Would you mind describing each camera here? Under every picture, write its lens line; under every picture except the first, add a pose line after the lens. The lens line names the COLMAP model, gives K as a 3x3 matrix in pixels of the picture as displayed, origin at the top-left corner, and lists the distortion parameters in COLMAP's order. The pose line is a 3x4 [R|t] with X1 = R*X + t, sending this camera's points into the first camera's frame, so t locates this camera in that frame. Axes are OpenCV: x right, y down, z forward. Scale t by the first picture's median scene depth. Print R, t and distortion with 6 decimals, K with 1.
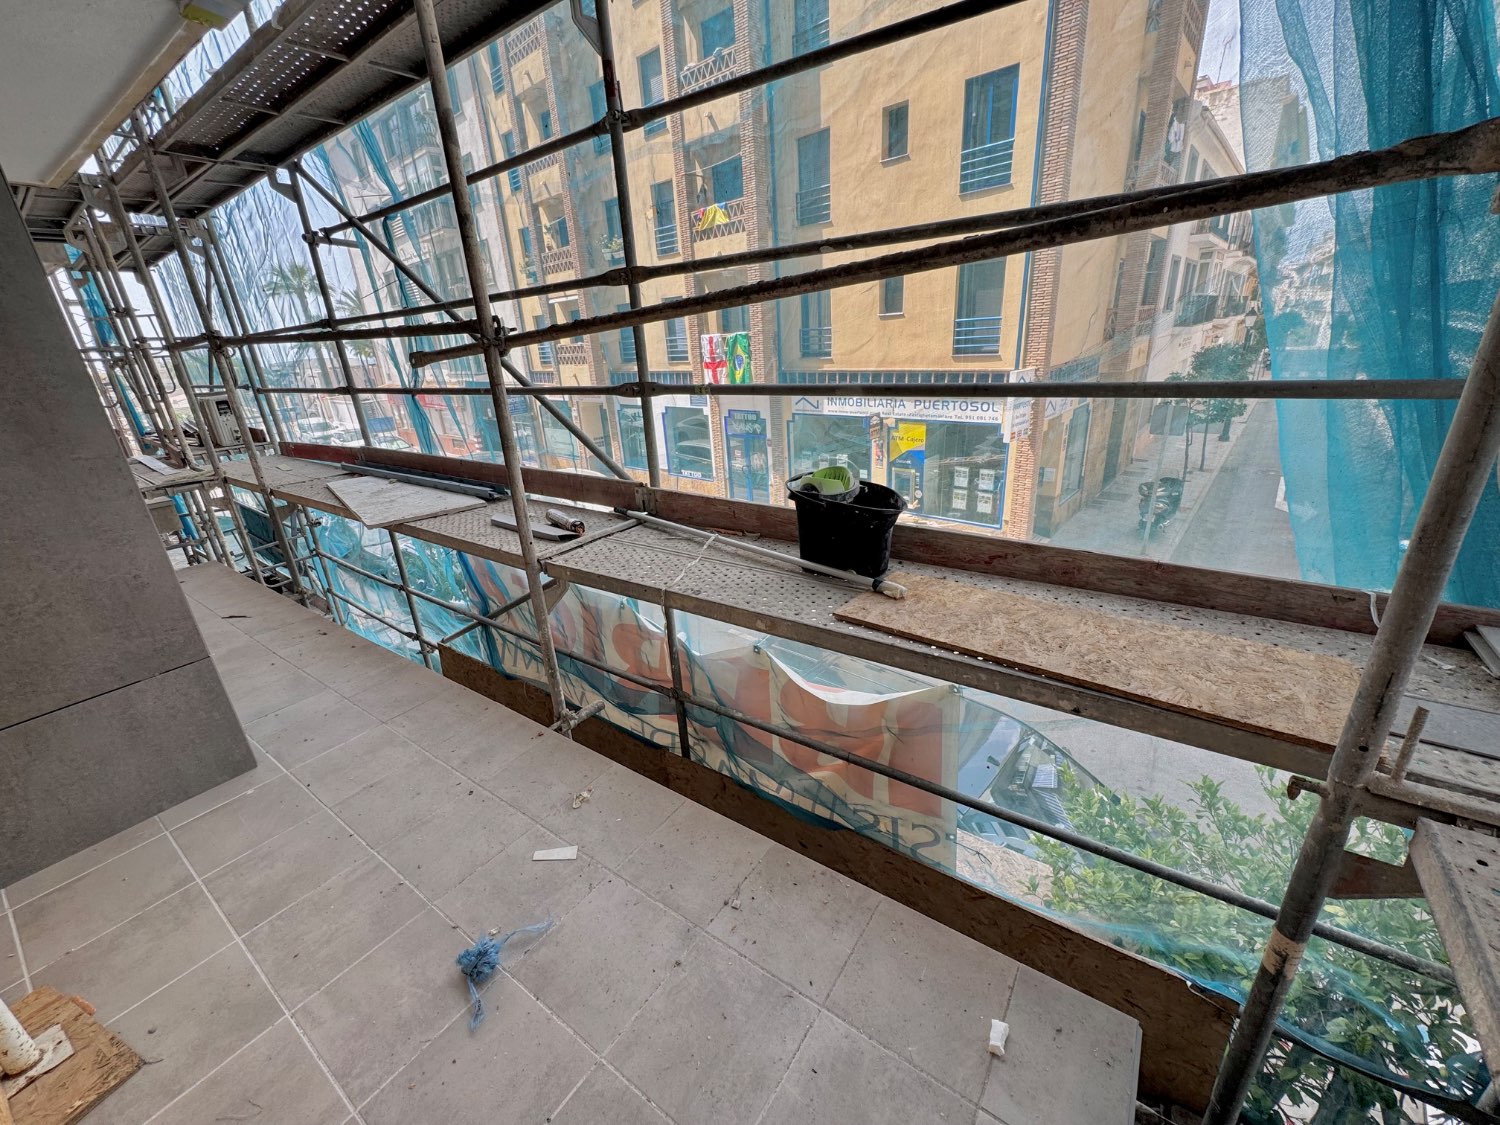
lens RADIAL K [[599.6, 0, 749.7], [0, 599.6, 562.4], [0, 0, 1]] dist [-0.003681, 0.000871]
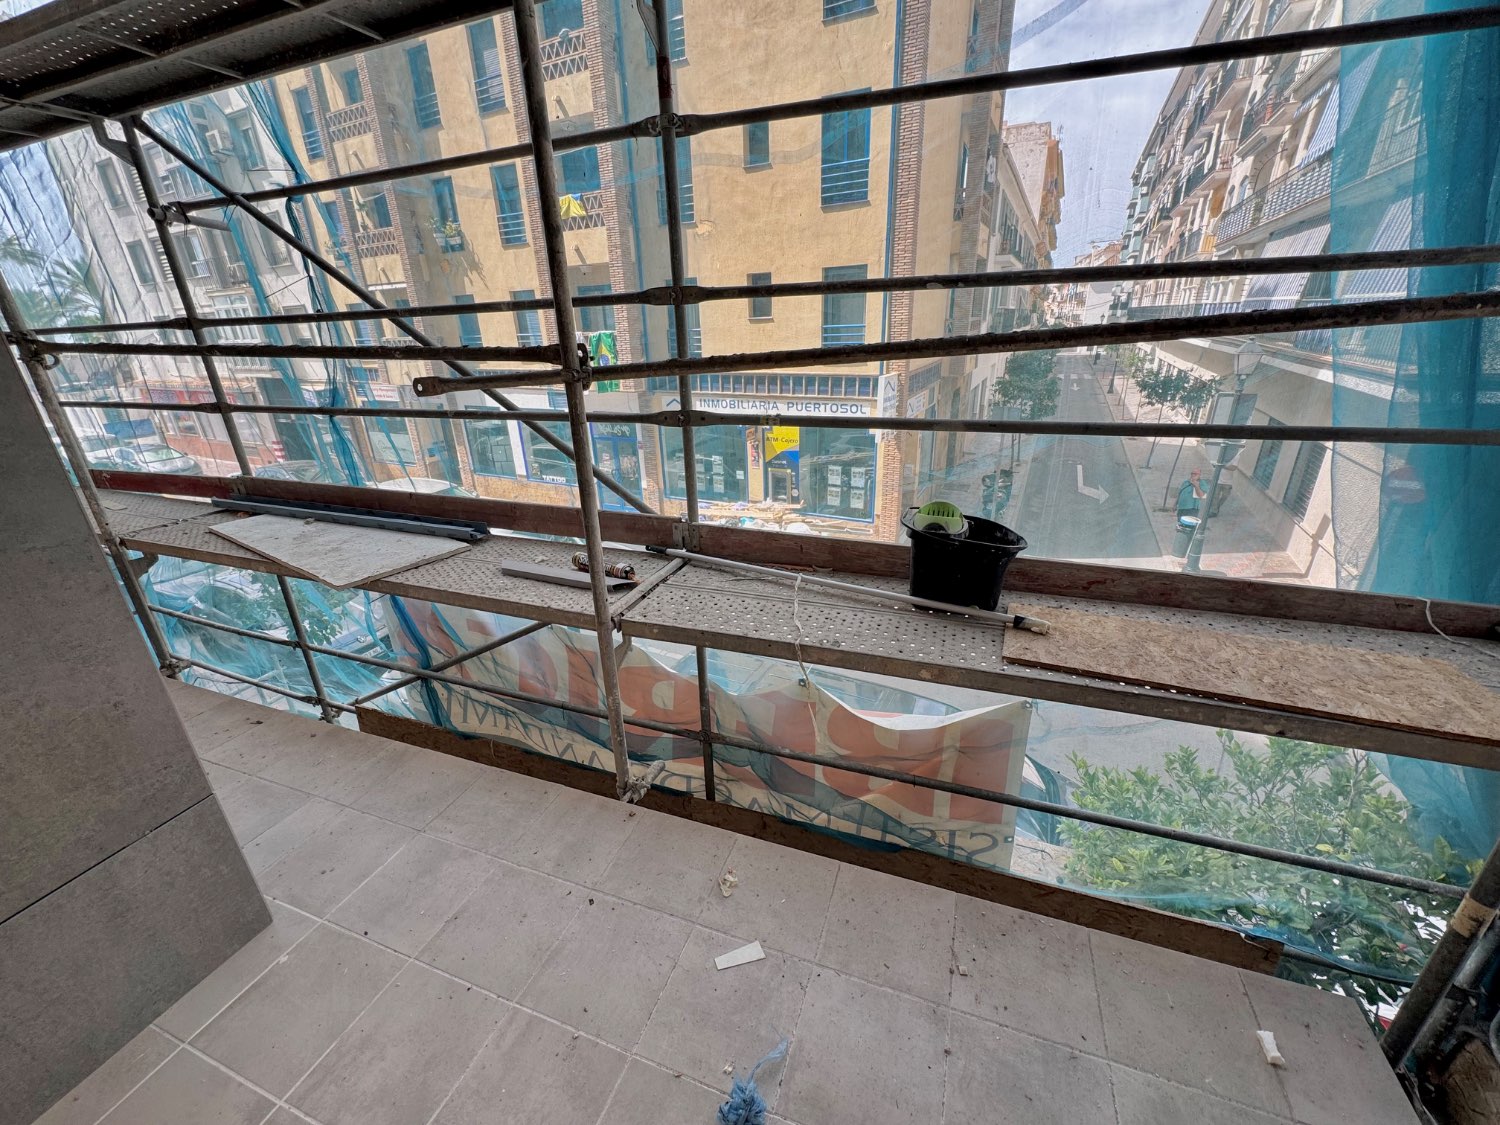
lens RADIAL K [[599.6, 0, 749.7], [0, 599.6, 562.4], [0, 0, 1]] dist [-0.003681, 0.000871]
pose [[0.966237, -0.068503, 0.248381, -0.308763], [0.067148, 0.997646, 0.013933, -0.069666], [-0.248750, 0.003216, 0.968562, 0.081420]]
